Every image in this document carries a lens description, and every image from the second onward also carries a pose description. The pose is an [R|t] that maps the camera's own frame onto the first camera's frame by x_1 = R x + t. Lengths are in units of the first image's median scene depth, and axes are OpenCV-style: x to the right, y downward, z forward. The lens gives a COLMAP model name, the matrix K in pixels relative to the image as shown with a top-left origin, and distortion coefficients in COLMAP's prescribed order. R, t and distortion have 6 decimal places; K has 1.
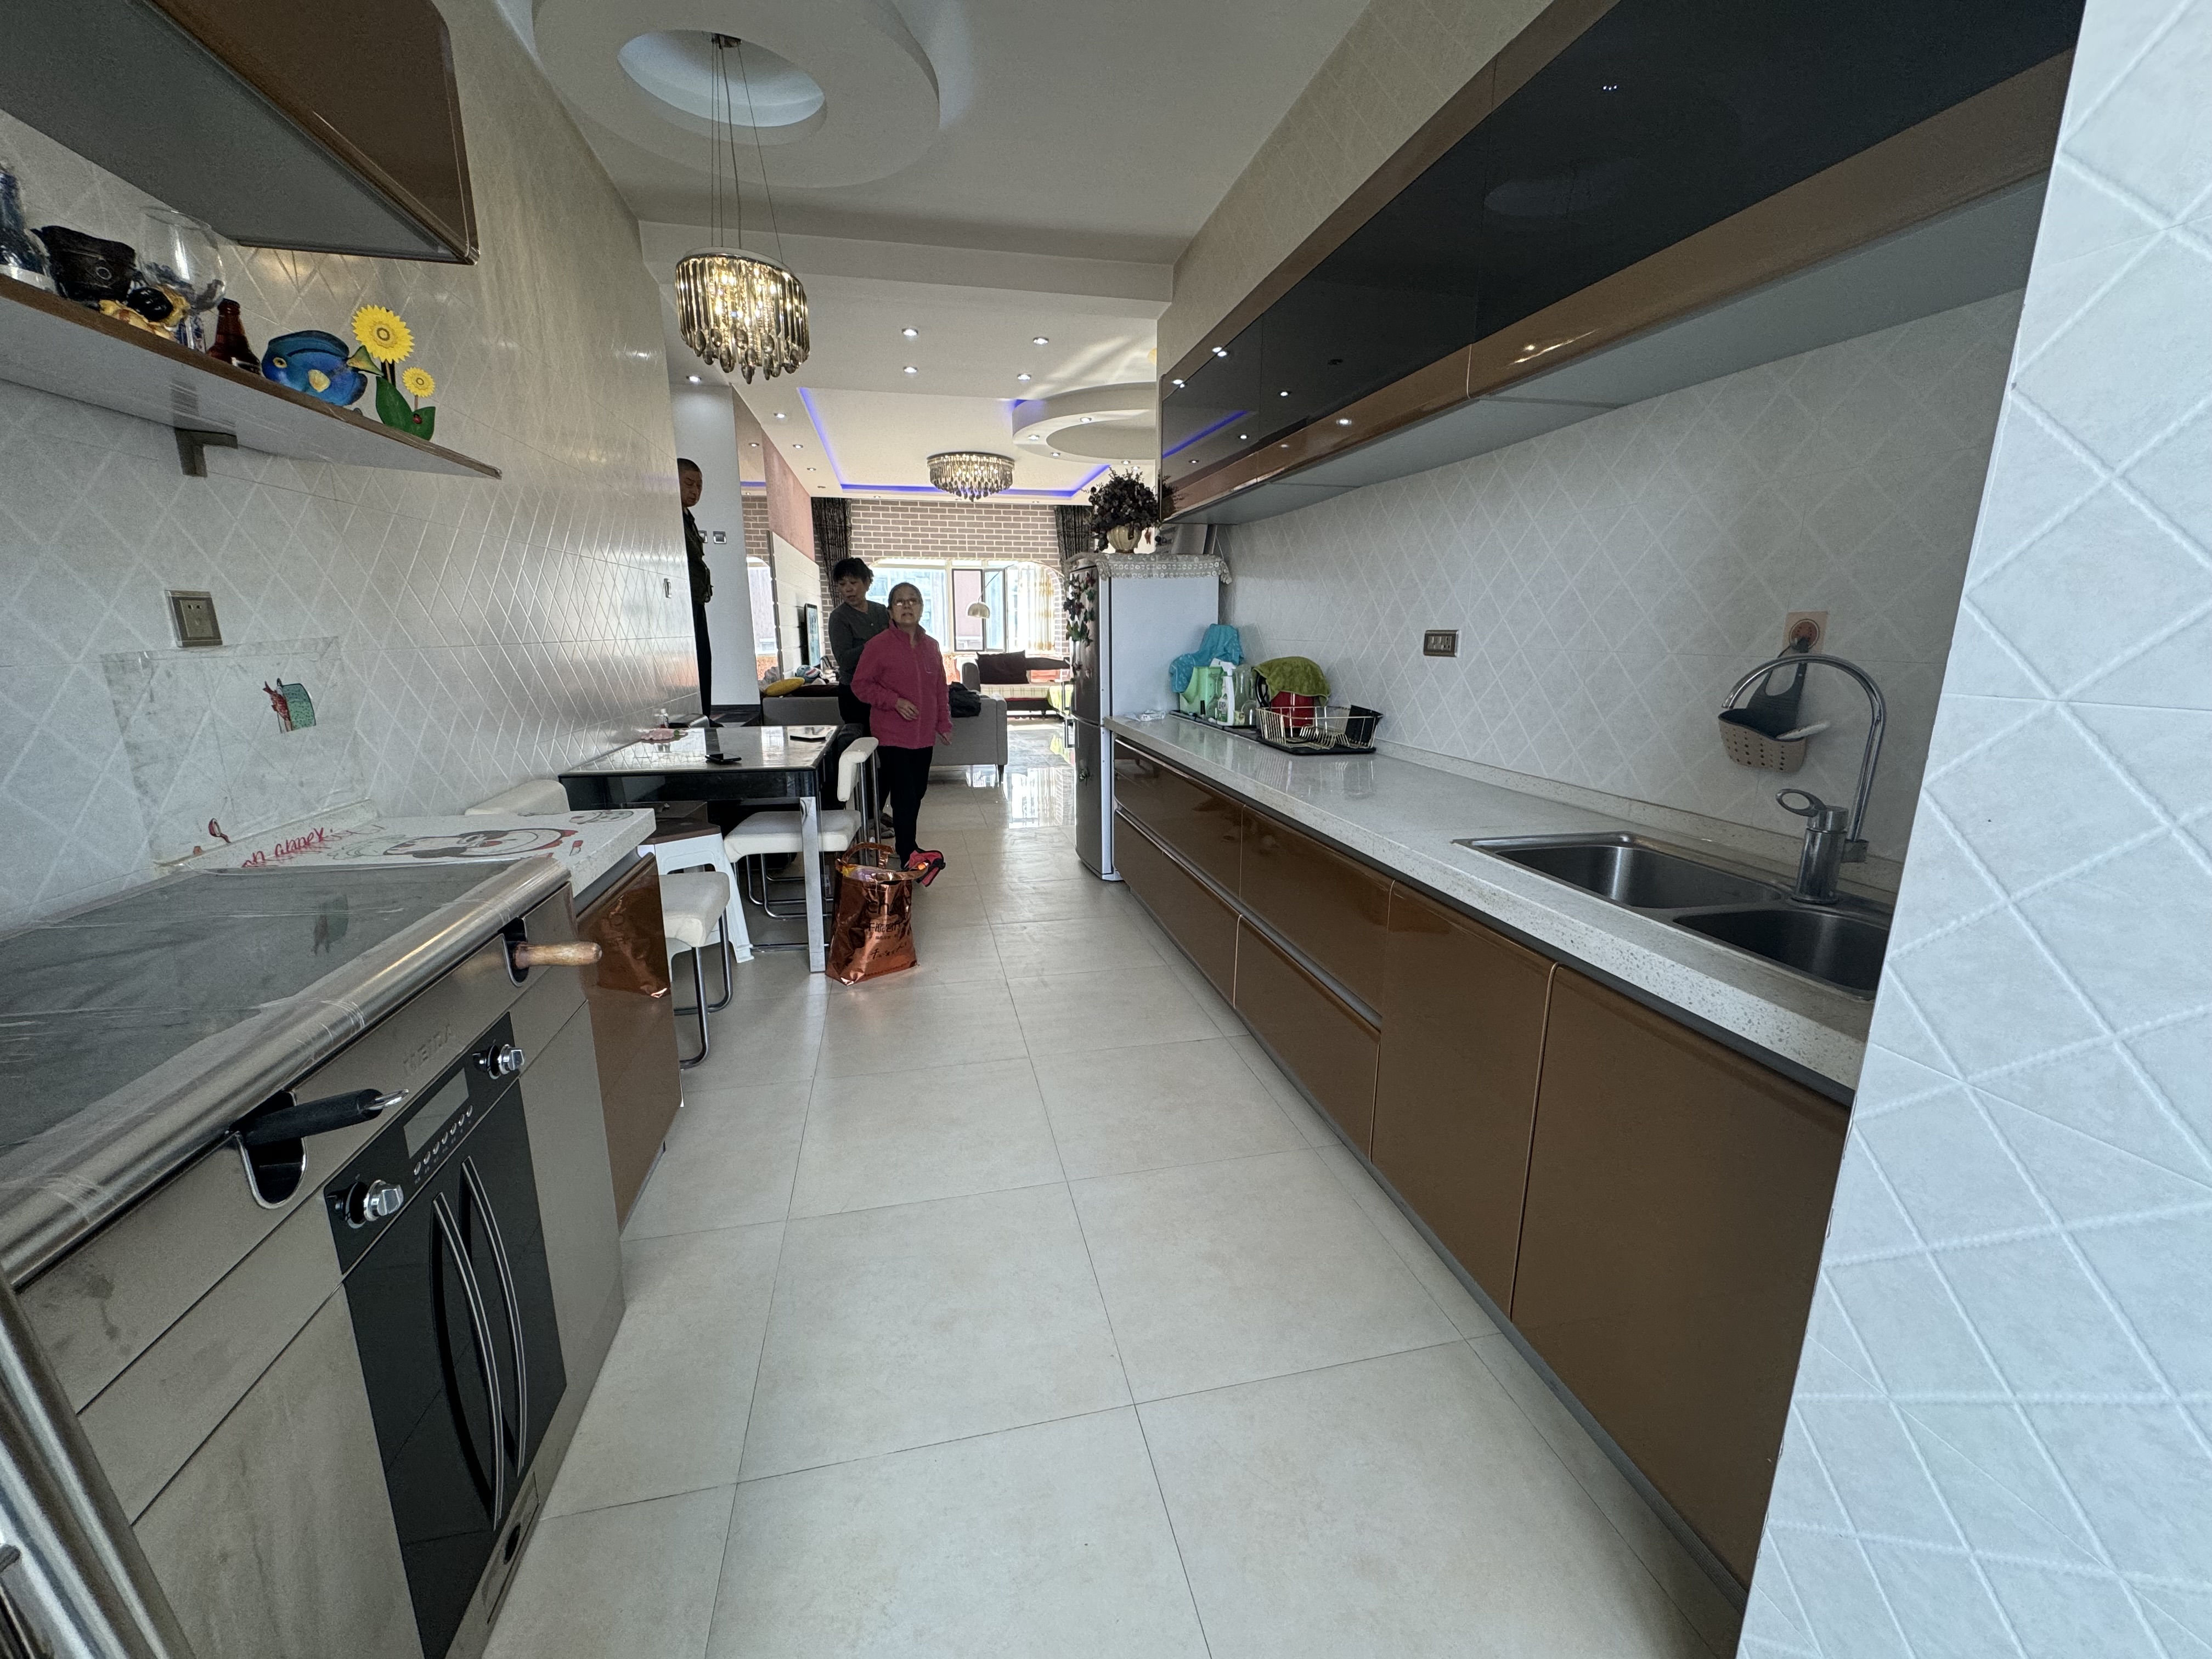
lens RADIAL K [[875.5, 0, 1111.7], [0, 875.5, 832.5], [0, 0, 1]] dist [-0.000131, -0.000187]
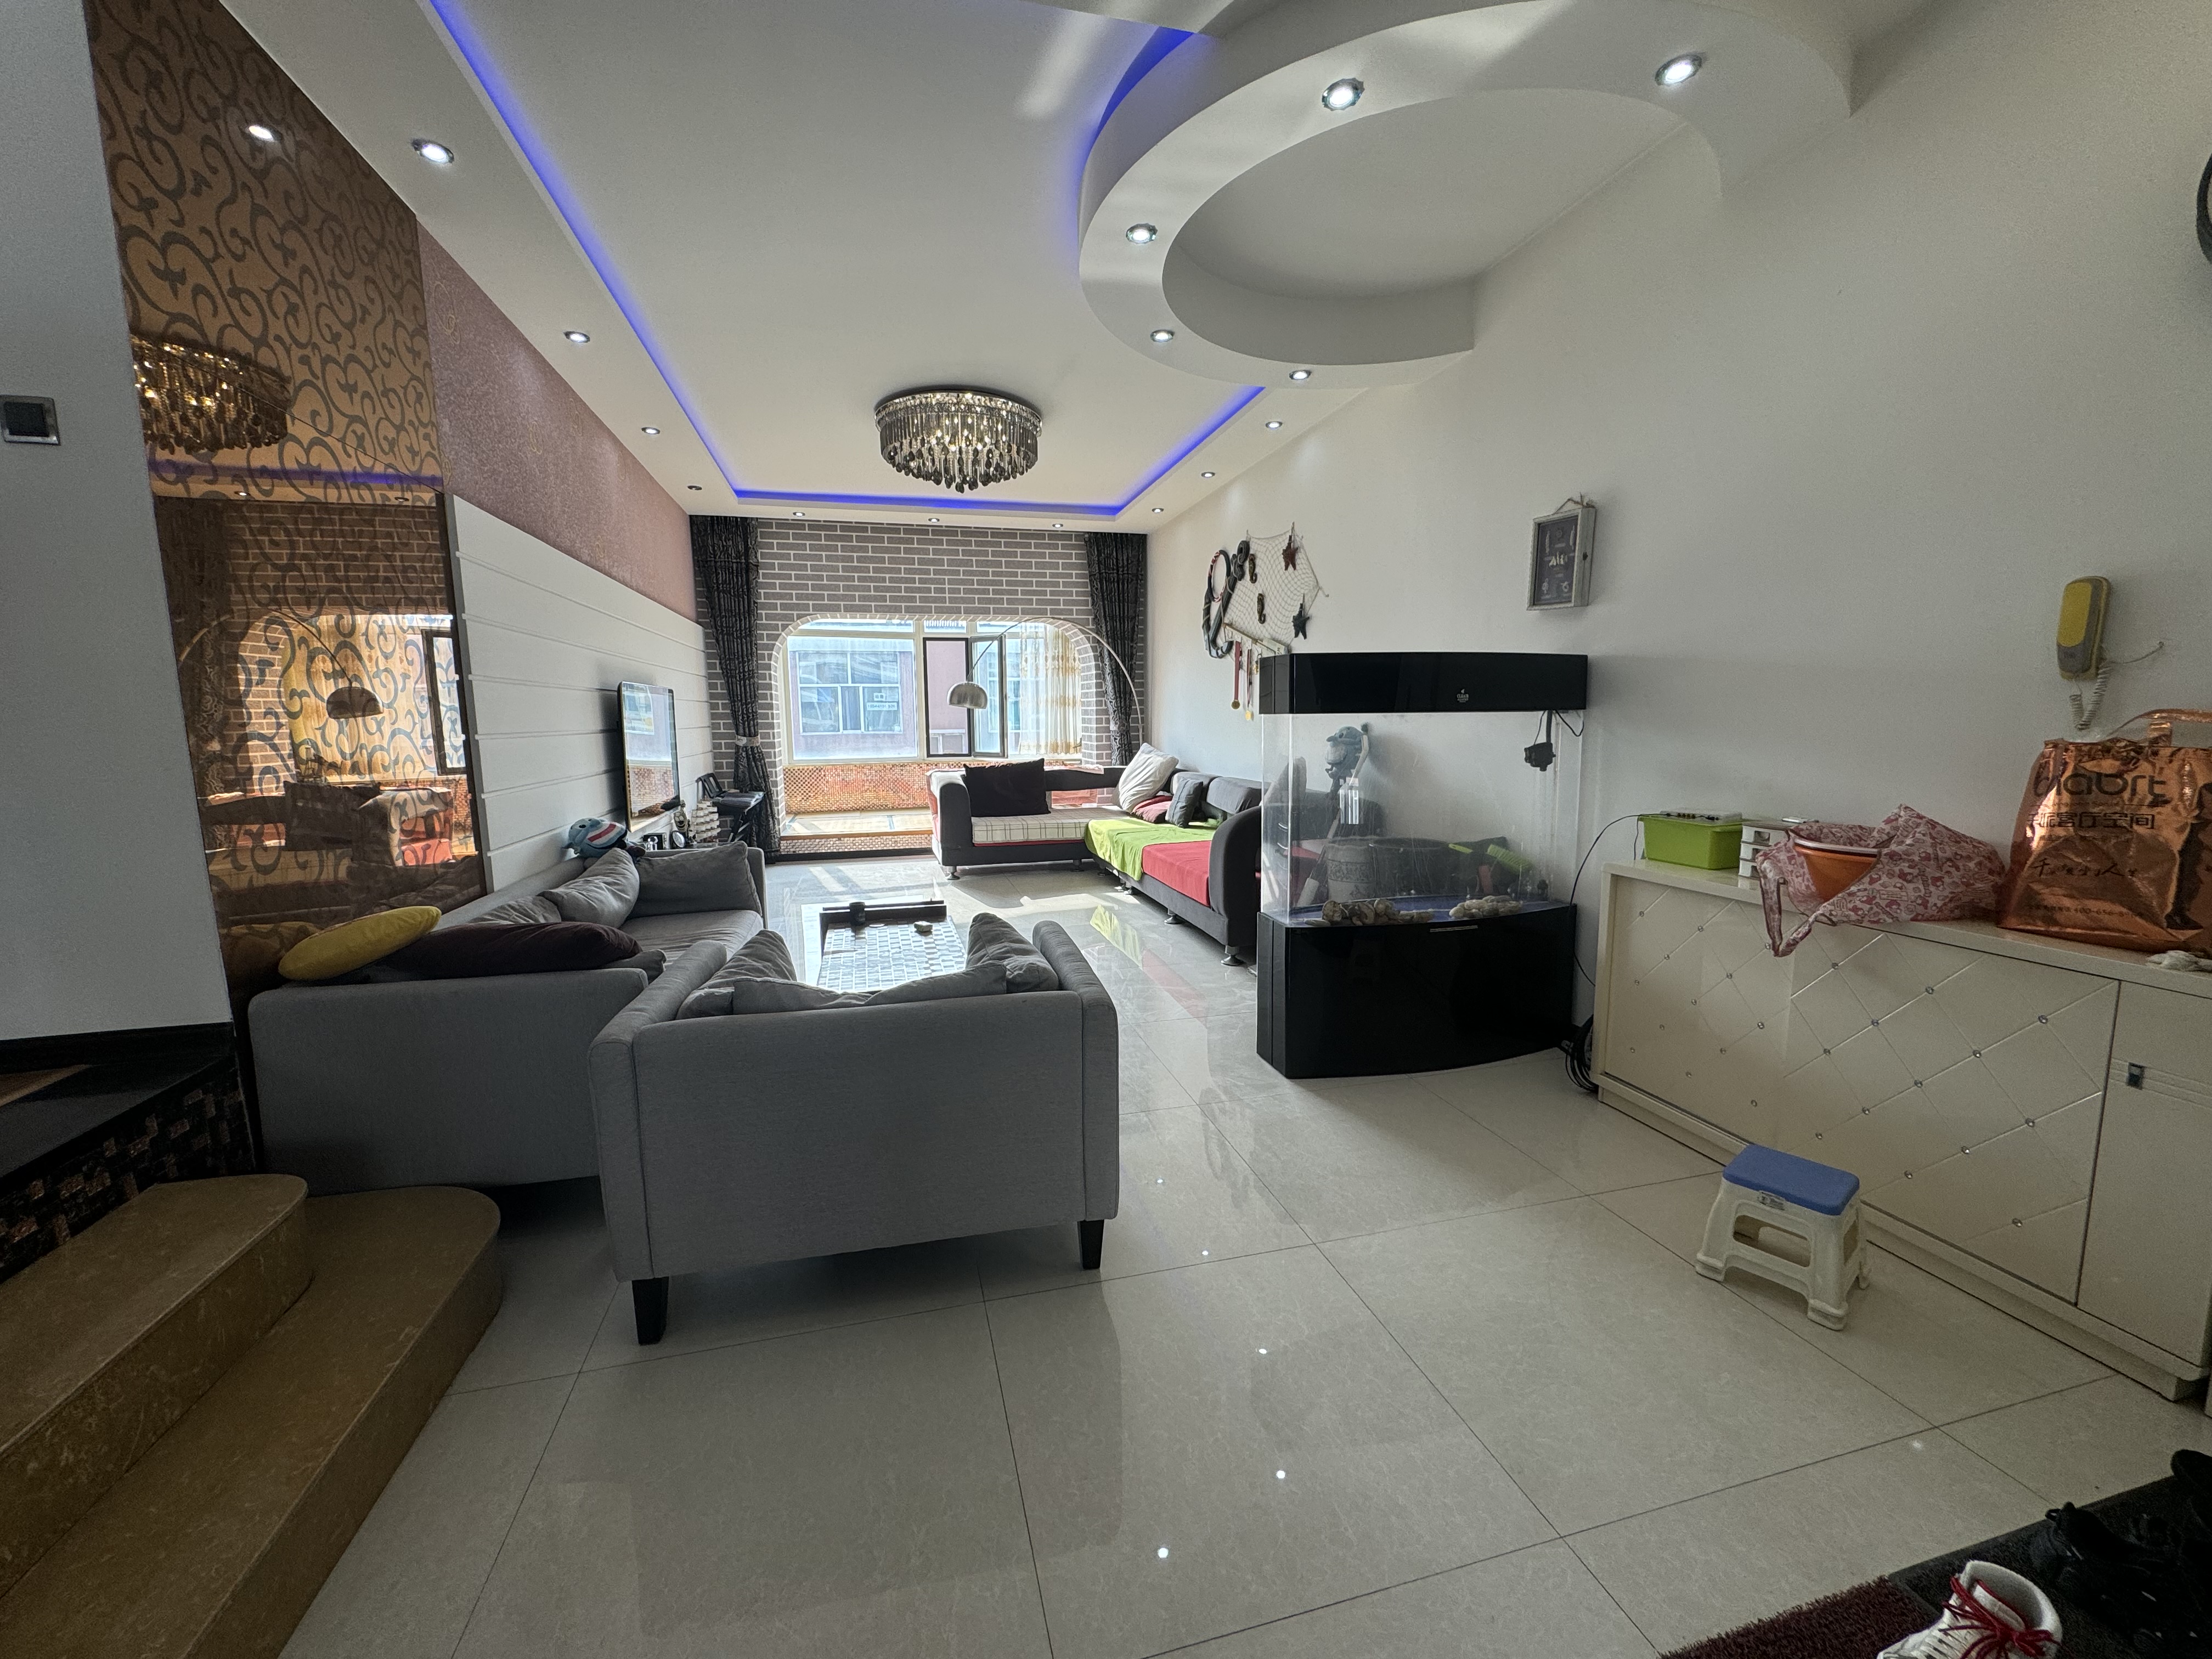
lens RADIAL K [[875.5, 0, 1102.5], [0, 875.5, 829.2], [0, 0, 1]] dist [-0.000131, -0.000187]
pose [[0.999624, -0.017557, 0.021052, -0.068523], [0.019646, 0.994430, -0.103548, -0.091735], [-0.019117, 0.103923, 0.994402, 0.383331]]
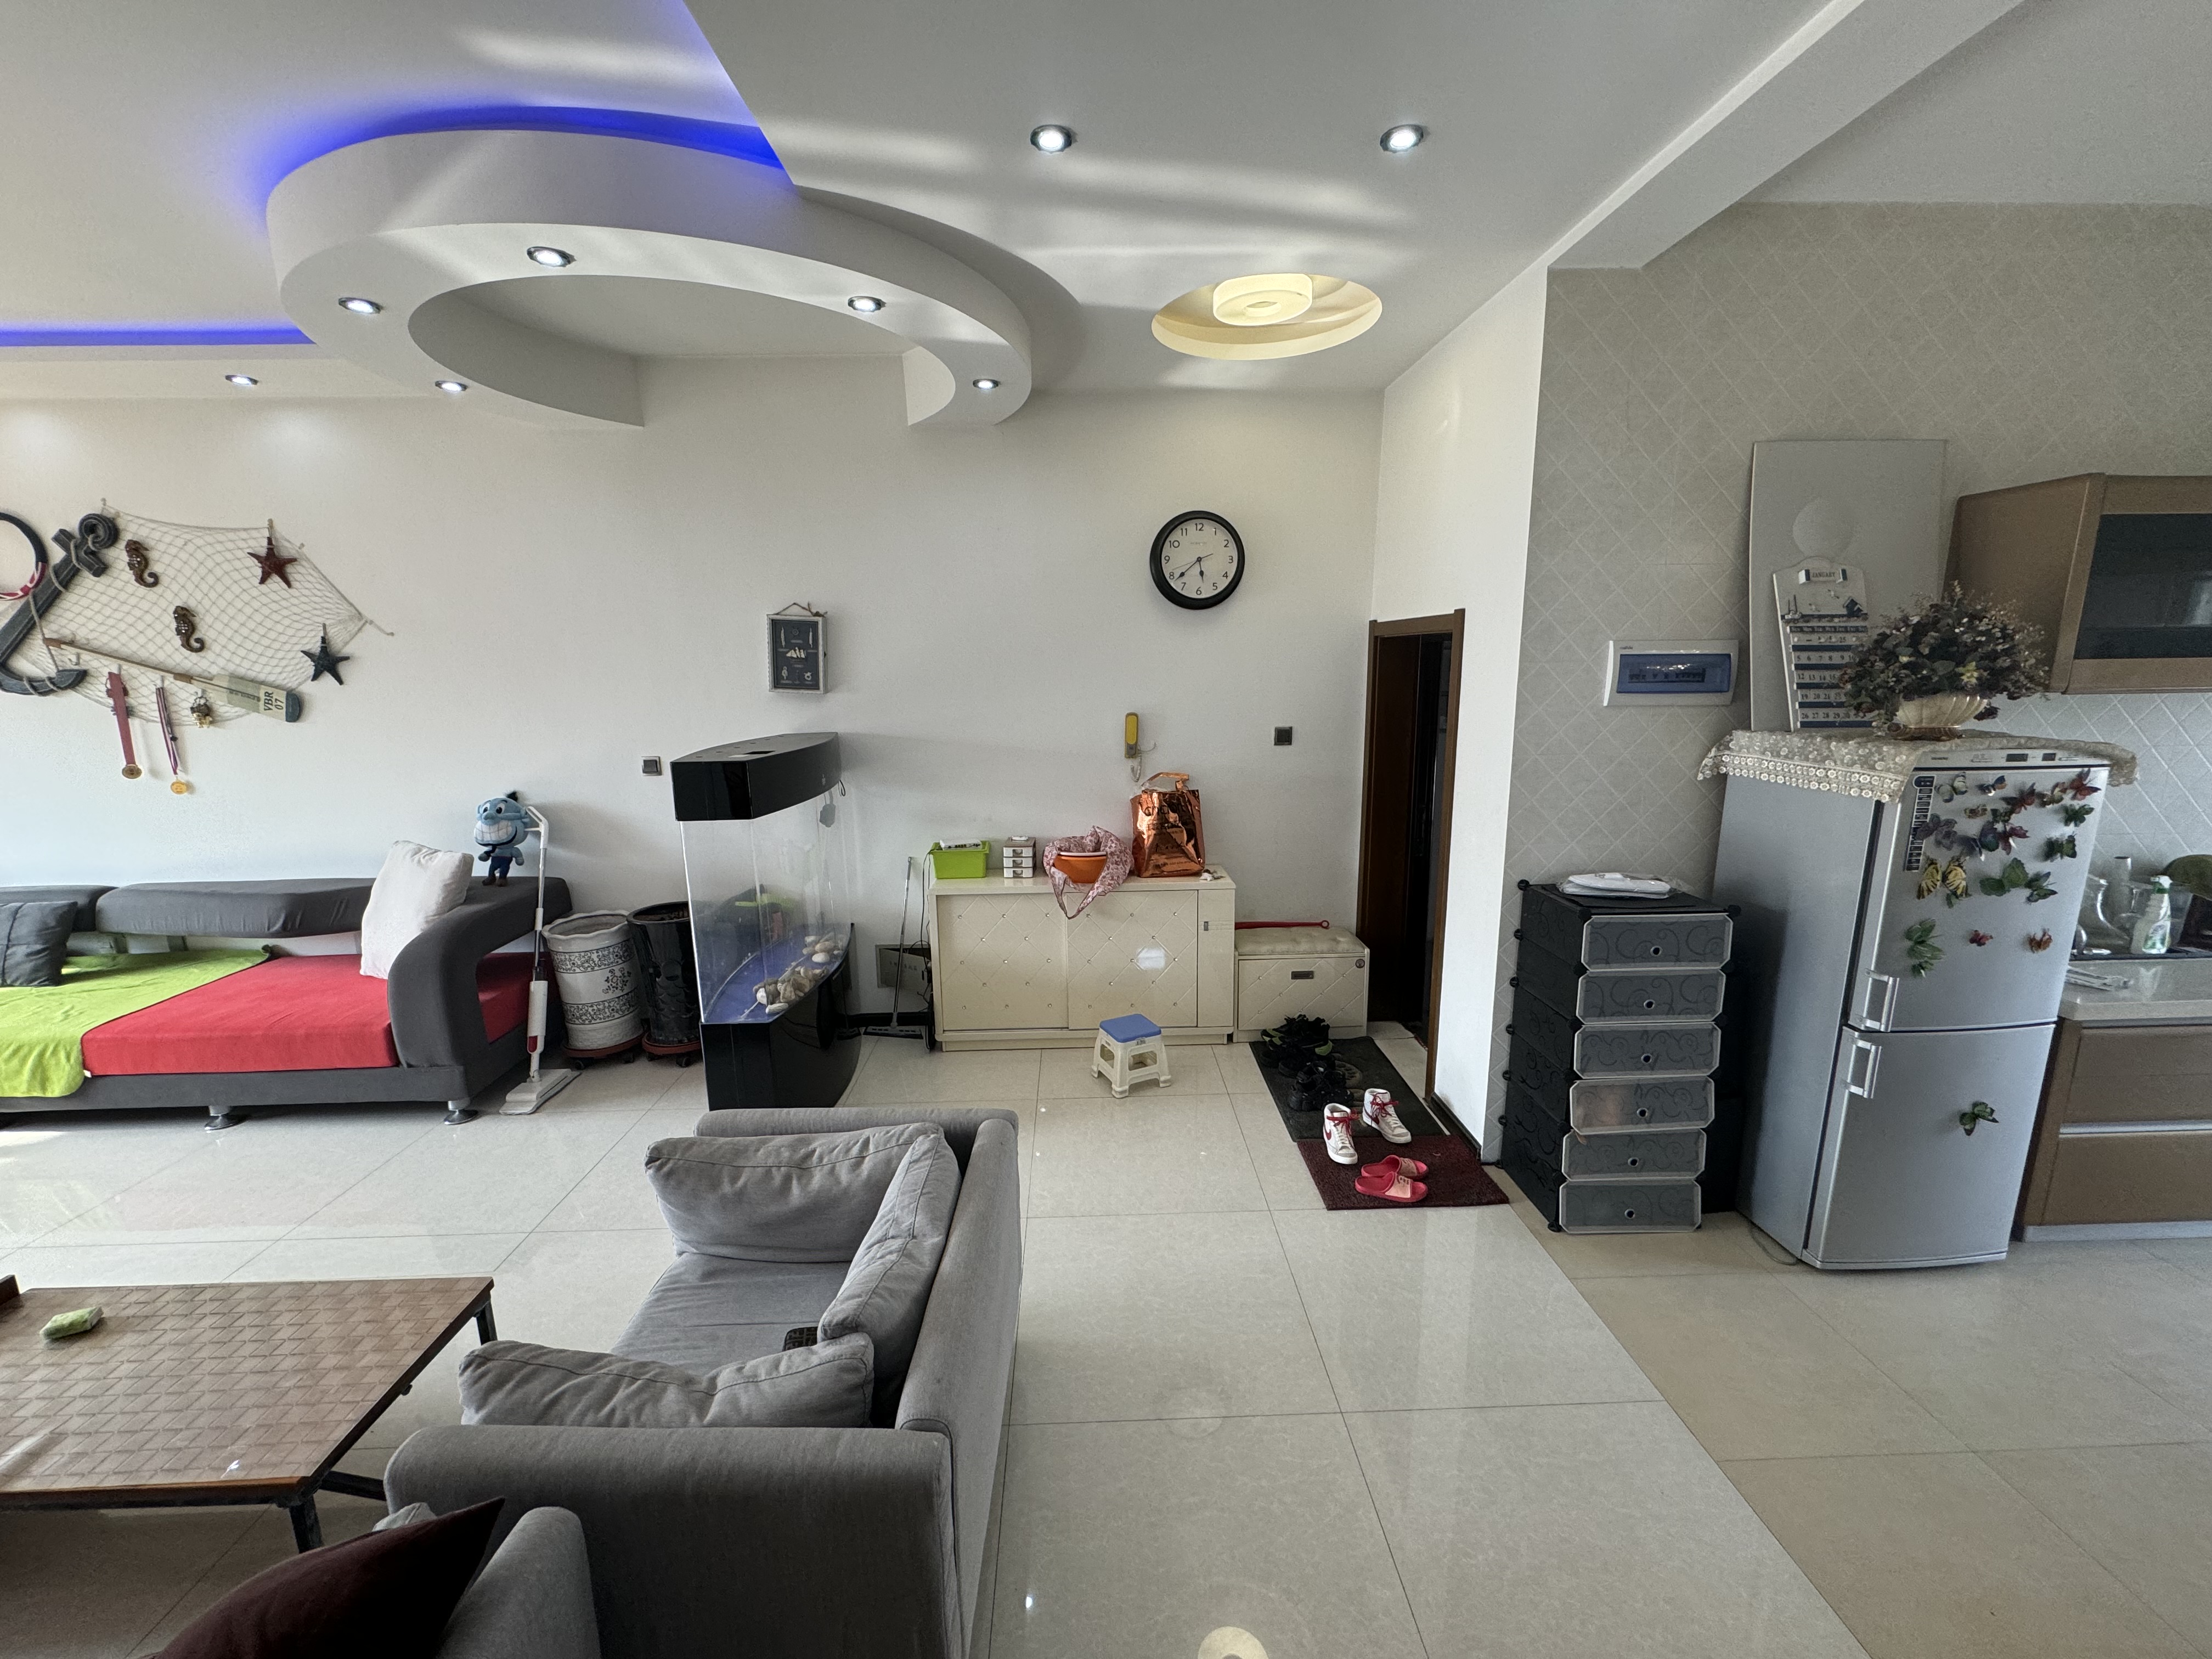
lens RADIAL K [[875.5, 0, 1100.2], [0, 875.5, 824.8], [0, 0, 1]] dist [-0.000131, -0.000187]
pose [[0.194191, -0.188428, 0.962697, -0.267541], [0.237518, 0.961209, 0.140226, -0.174257], [-0.951775, 0.201427, 0.231413, 0.492976]]
